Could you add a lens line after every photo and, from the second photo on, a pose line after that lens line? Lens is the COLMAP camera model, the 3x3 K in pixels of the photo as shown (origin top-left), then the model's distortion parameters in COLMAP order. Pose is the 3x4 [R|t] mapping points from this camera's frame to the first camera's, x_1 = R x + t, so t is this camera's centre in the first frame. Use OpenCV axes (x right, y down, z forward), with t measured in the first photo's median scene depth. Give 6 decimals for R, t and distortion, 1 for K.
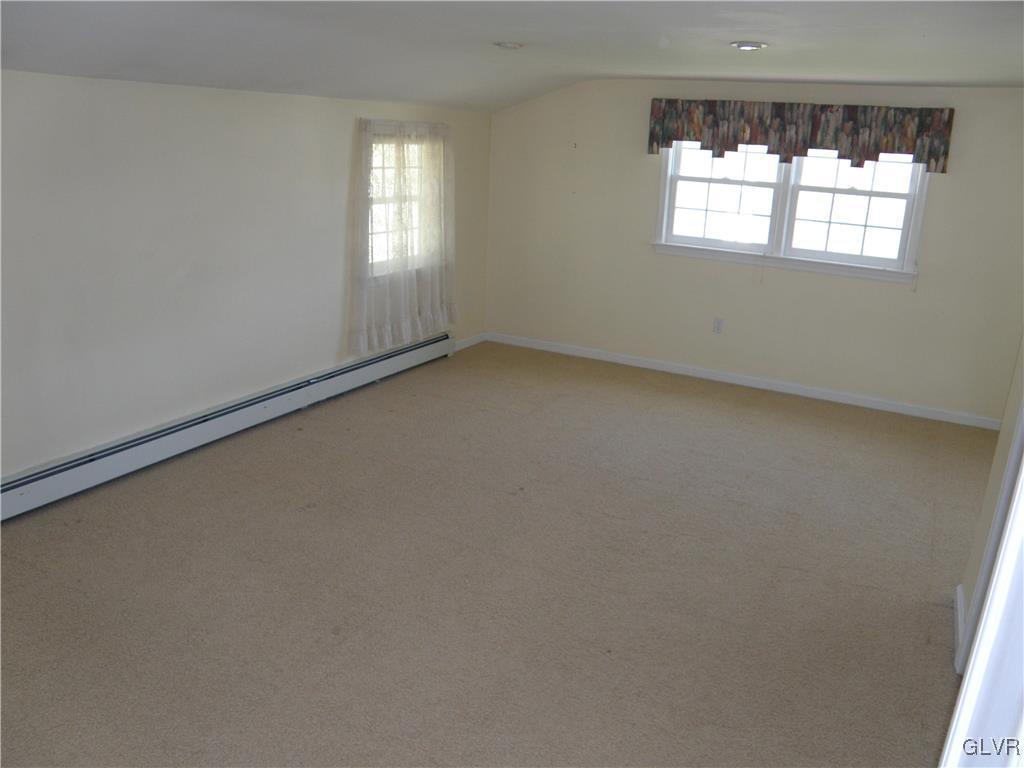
lens RADIAL K [[814.0, 0, 501.5], [0, 814.0, 396.7], [0, 0, 1]] dist [-0.152096, 0.122377]
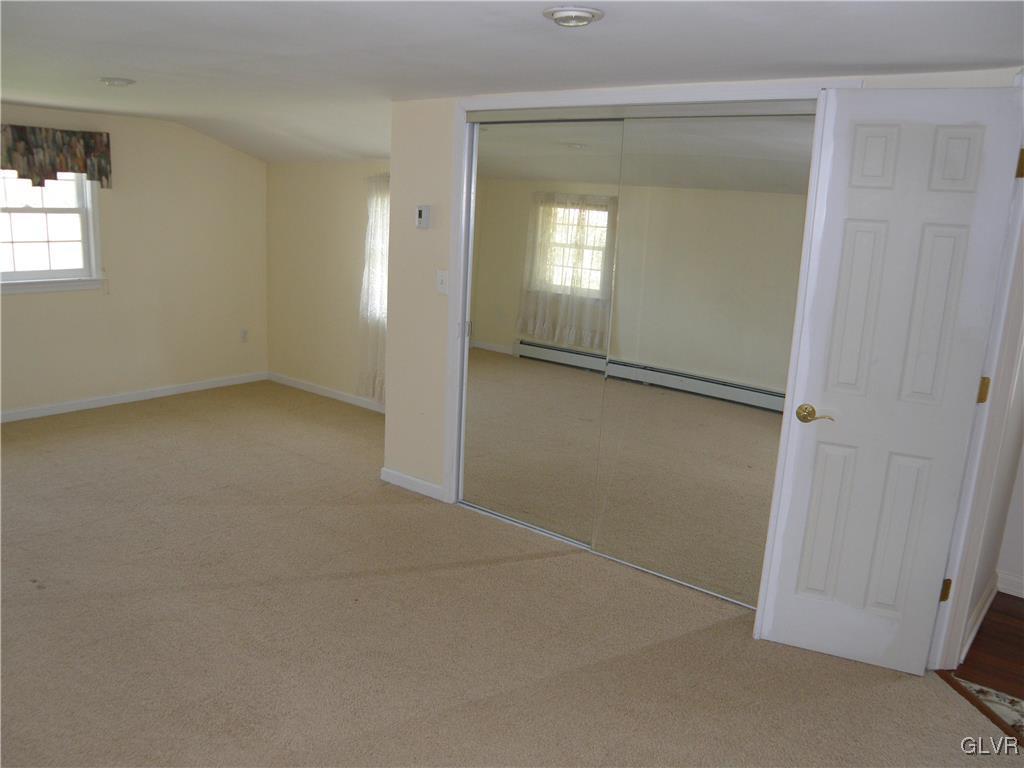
lens RADIAL K [[814.0, 0, 501.5], [0, 814.0, 396.7], [0, 0, 1]] dist [-0.152096, 0.122377]
pose [[0.175922, -0.265668, 0.947878, -0.505290], [0.254894, 0.942349, 0.216811, -0.102354], [-0.950831, 0.203467, 0.233497, 0.248681]]
